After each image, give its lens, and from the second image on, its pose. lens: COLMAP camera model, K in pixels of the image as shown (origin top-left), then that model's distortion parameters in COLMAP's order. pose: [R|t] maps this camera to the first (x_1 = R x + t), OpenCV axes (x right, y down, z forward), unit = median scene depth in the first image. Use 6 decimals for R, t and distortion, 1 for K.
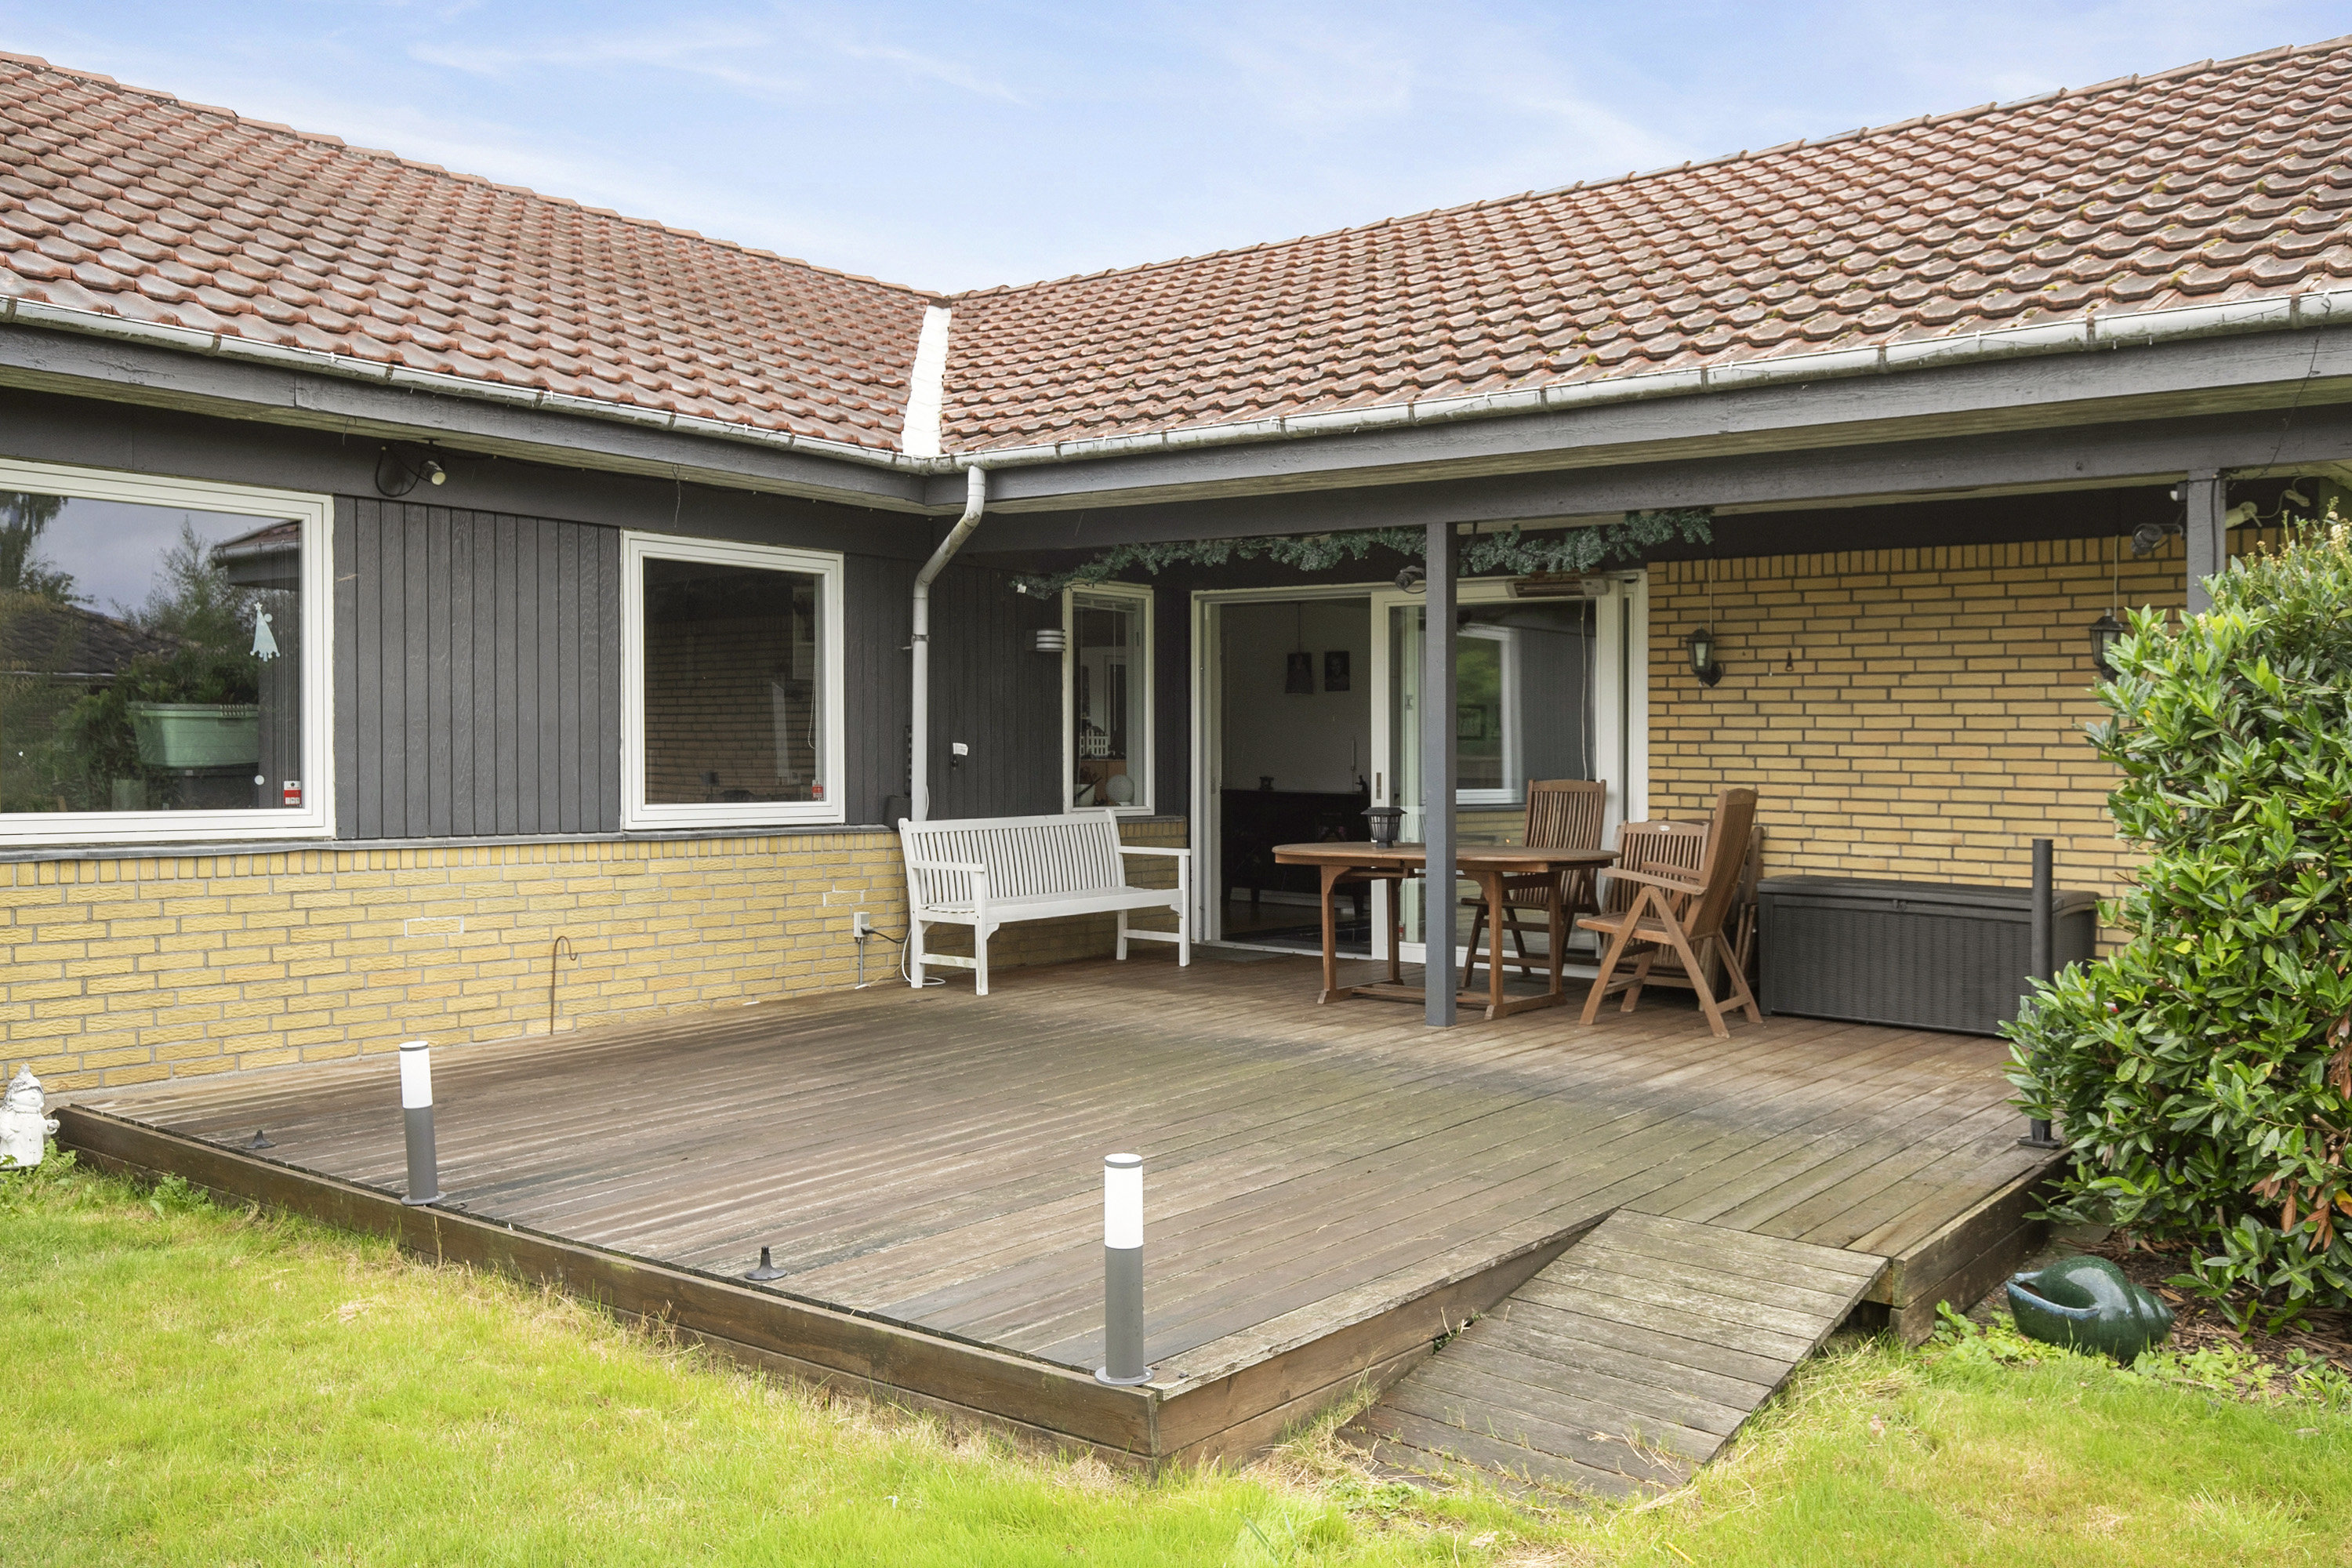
lens RADIAL K [[1923.7, 0, 1169.7], [0, 1923.7, 785.7], [0, 0, 1]] dist [0.037727, 0.004708]
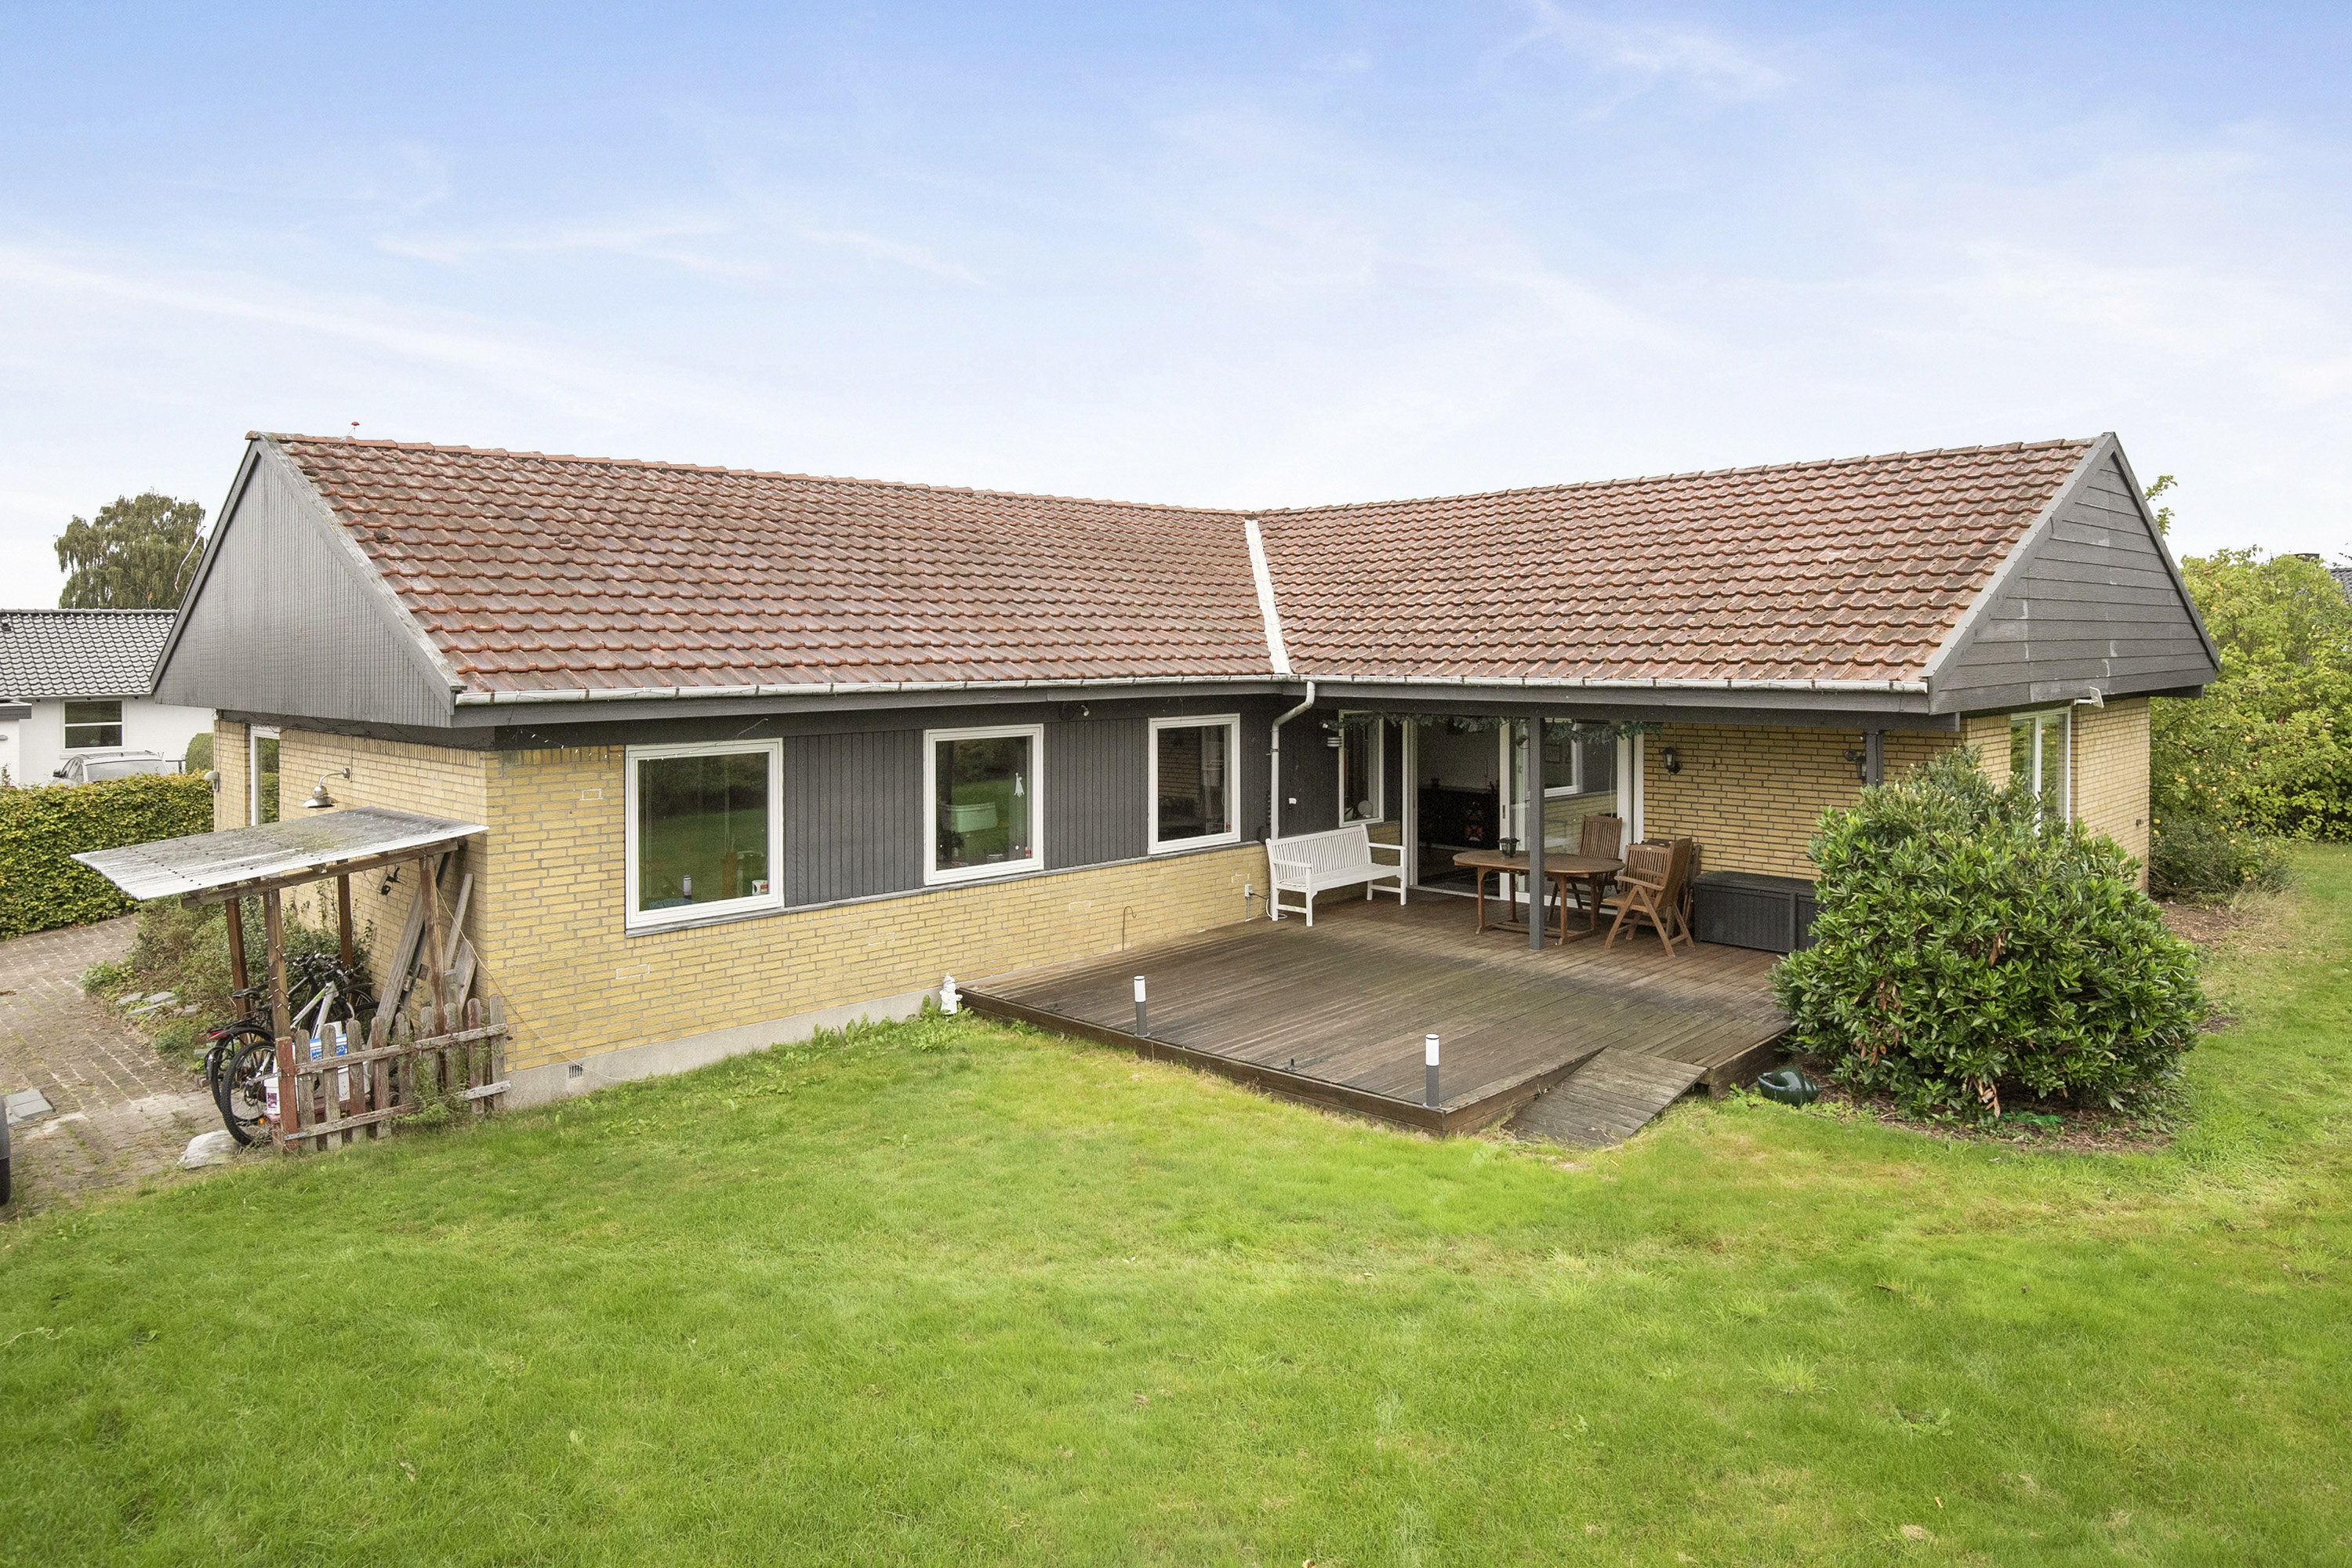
lens RADIAL K [[1395.7, 0, 1188.6], [0, 1395.7, 771.7], [0, 0, 1]] dist [0.026777, 0.001072]
pose [[0.994577, -0.008423, -0.103664, -0.087991], [0.014375, 0.998282, 0.056807, -0.180376], [0.103007, -0.057990, 0.992989, -0.616744]]
